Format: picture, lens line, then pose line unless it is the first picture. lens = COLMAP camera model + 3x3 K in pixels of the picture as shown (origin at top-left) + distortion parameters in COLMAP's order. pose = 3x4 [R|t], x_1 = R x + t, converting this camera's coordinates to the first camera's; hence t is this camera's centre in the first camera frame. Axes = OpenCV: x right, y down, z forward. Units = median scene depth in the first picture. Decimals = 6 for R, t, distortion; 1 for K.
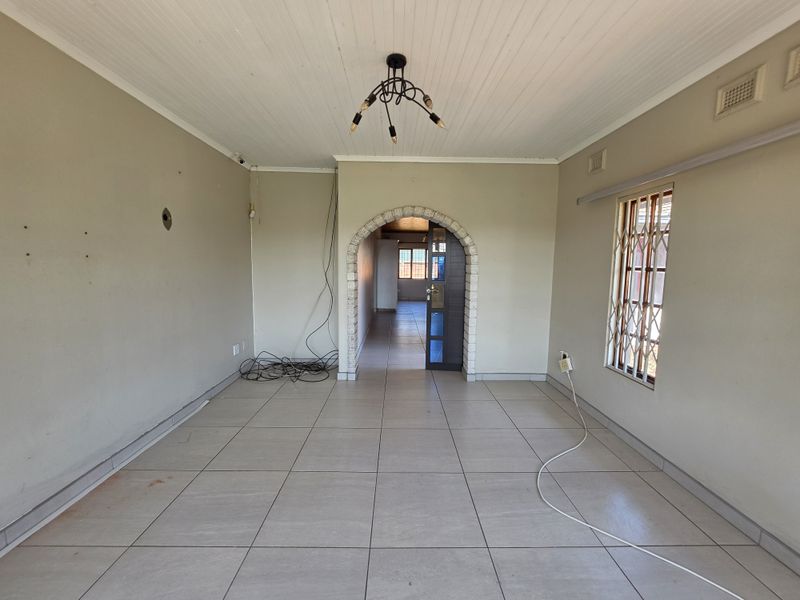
lens RADIAL K [[324.0, 0, 400.4], [0, 324.0, 298.6], [0, 0, 1]] dist [-0.000748, -0.000062]
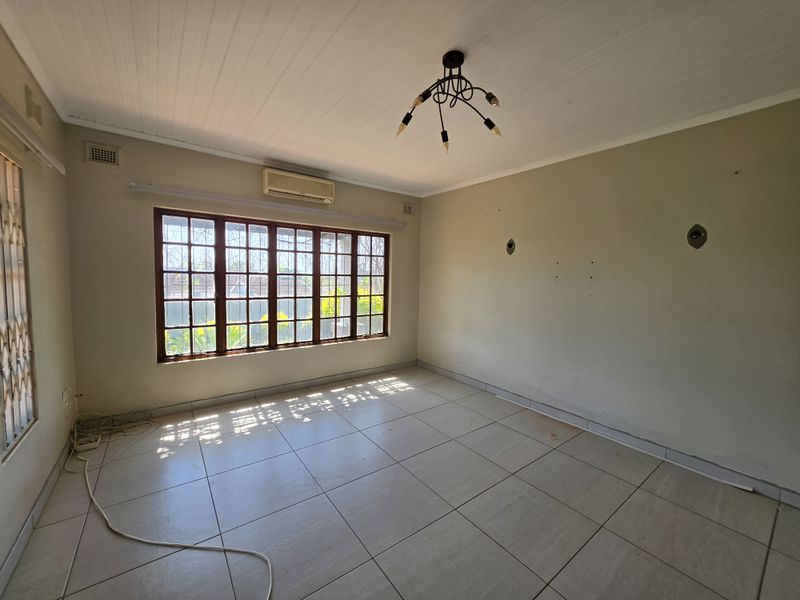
lens RADIAL K [[324.0, 0, 400.8], [0, 324.0, 298.1], [0, 0, 1]] dist [-0.000748, -0.000062]
pose [[-0.808289, 0.012426, -0.588655, 0.531328], [-0.093888, 0.984264, 0.149695, -0.149361], [0.581253, 0.176265, -0.794403, 1.406306]]
